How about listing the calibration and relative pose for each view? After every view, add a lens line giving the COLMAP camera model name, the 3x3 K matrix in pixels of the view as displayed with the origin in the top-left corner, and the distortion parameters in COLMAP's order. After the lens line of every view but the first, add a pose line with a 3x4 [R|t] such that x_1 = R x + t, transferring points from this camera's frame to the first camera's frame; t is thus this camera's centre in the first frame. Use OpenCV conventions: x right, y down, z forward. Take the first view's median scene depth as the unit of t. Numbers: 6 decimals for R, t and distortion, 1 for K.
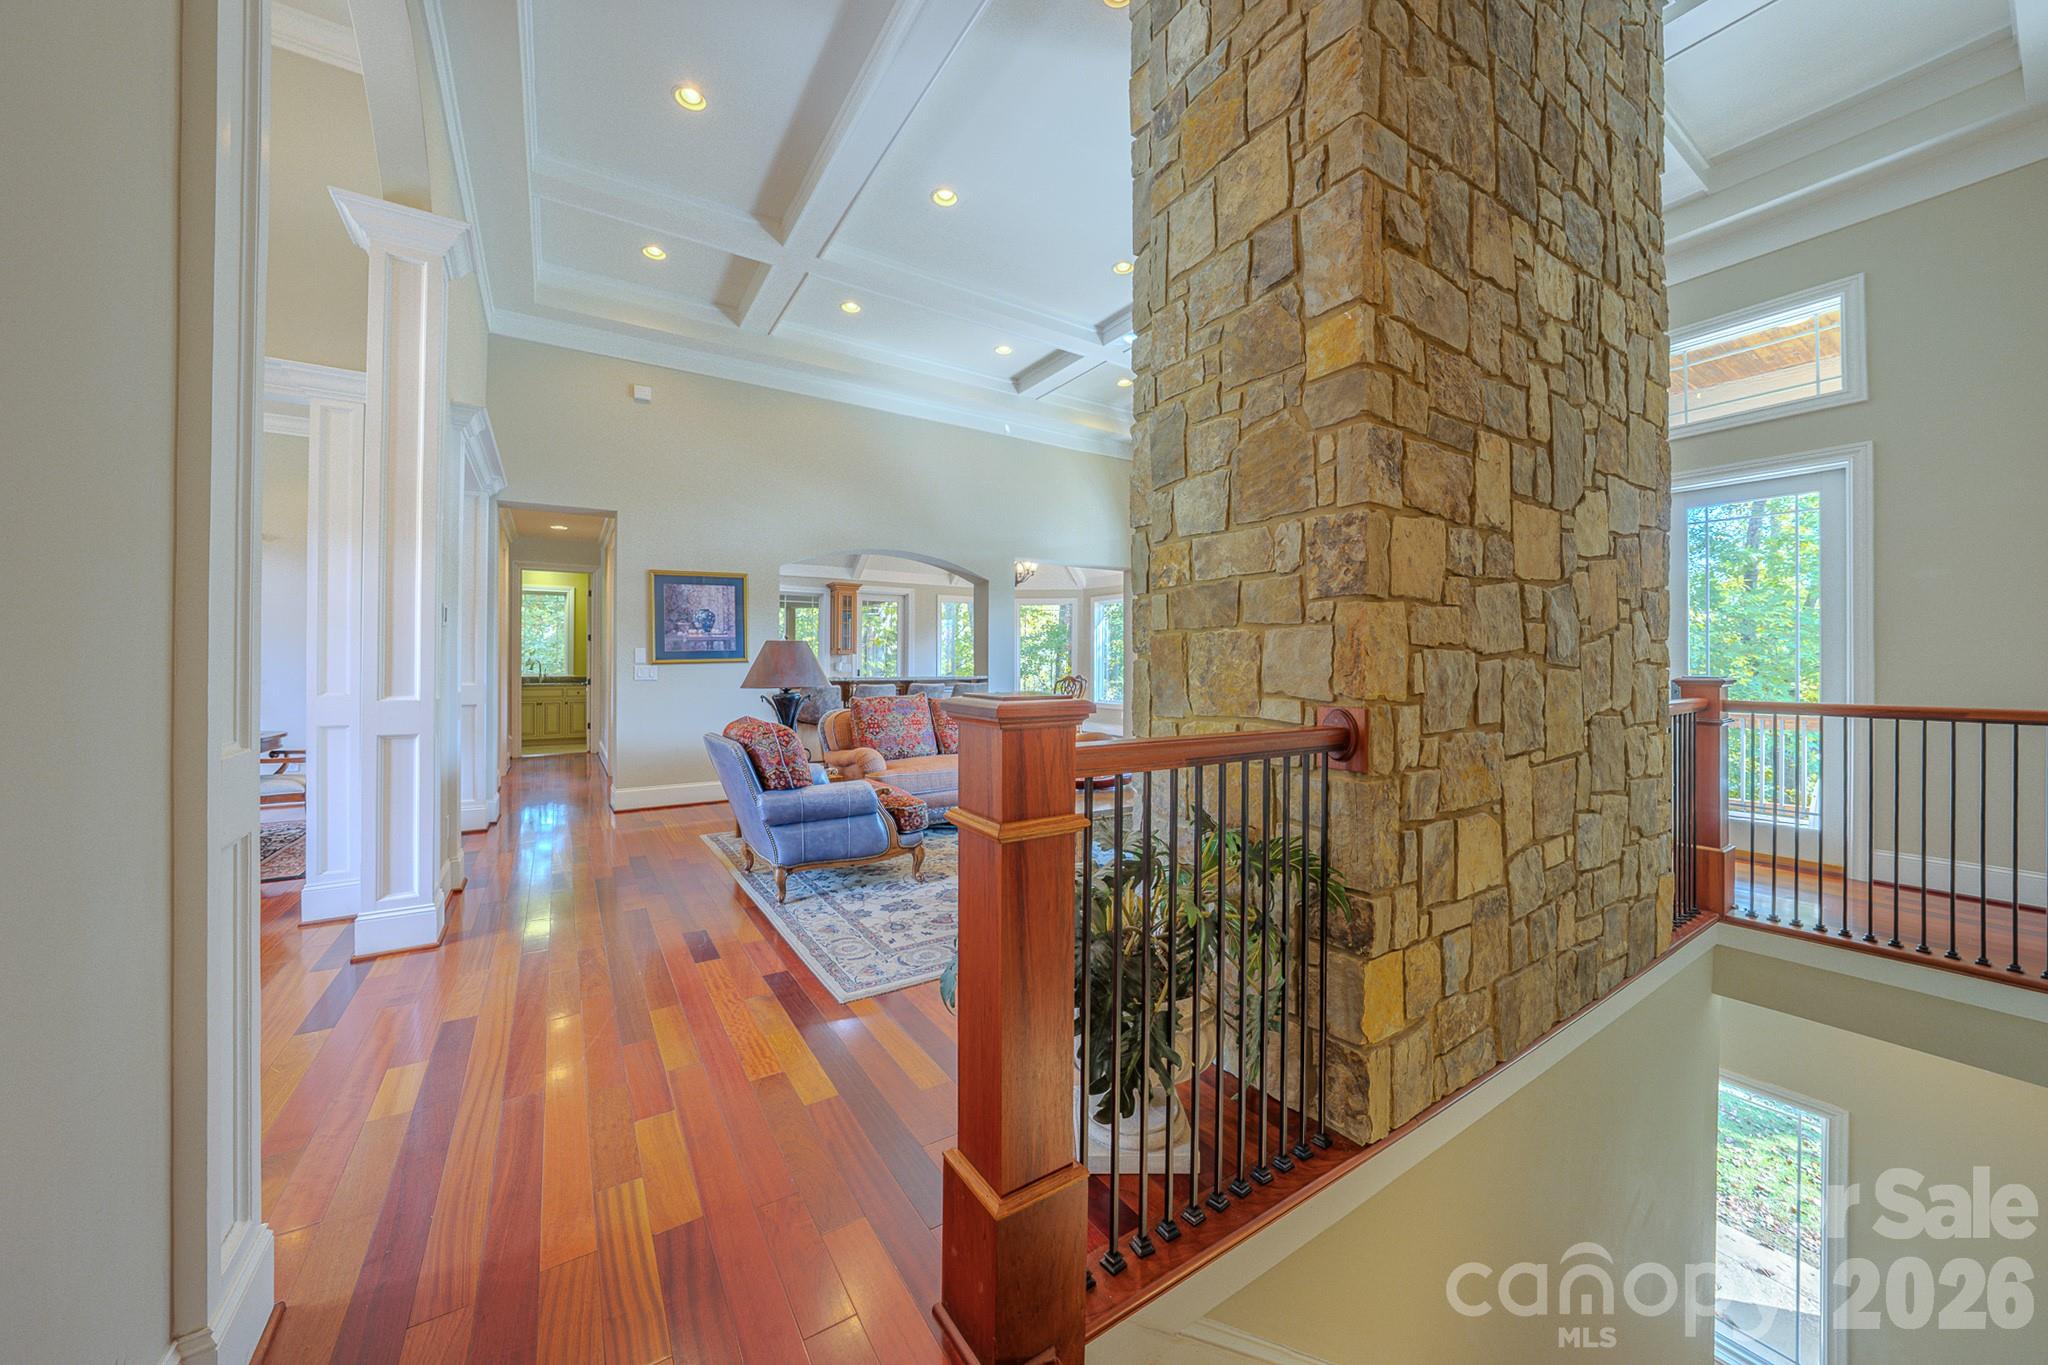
lens RADIAL K [[723.5, 0, 1029.4], [0, 723.5, 664.1], [0, 0, 1]] dist [-0.018836, -0.000020]
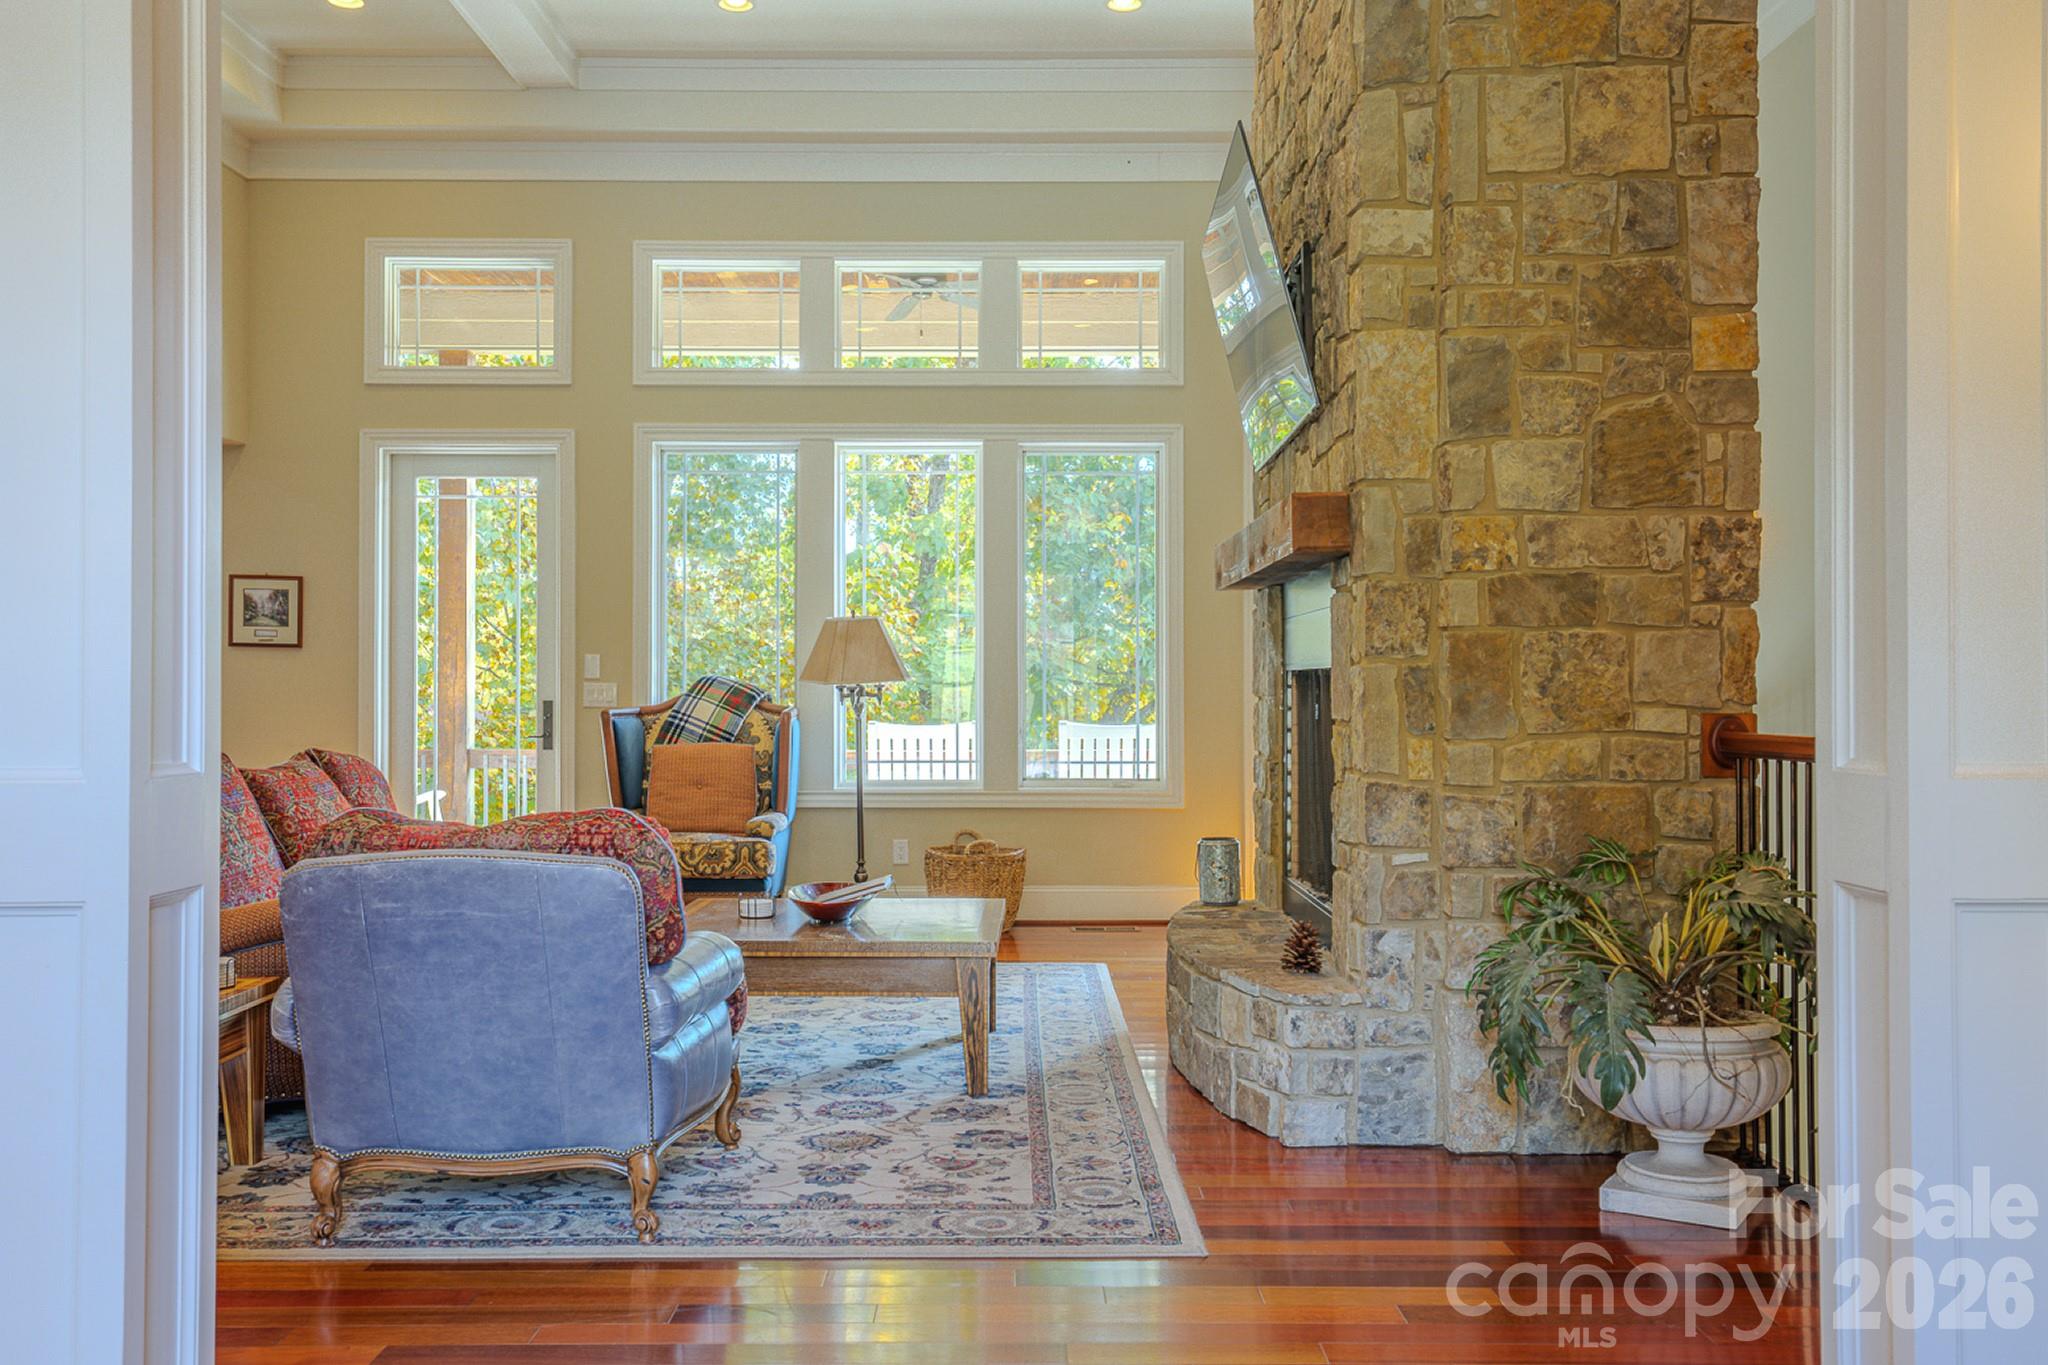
lens RADIAL K [[1788.6, 0, 992.8], [0, 1788.6, 669.5], [0, 0, 1]] dist [0.034574, 0.003779]
pose [[0.554710, 0.007051, 0.832014, -1.161351], [0.001928, 0.999951, -0.009760, 0.011394], [-0.832042, 0.007018, 0.554669, 0.254610]]
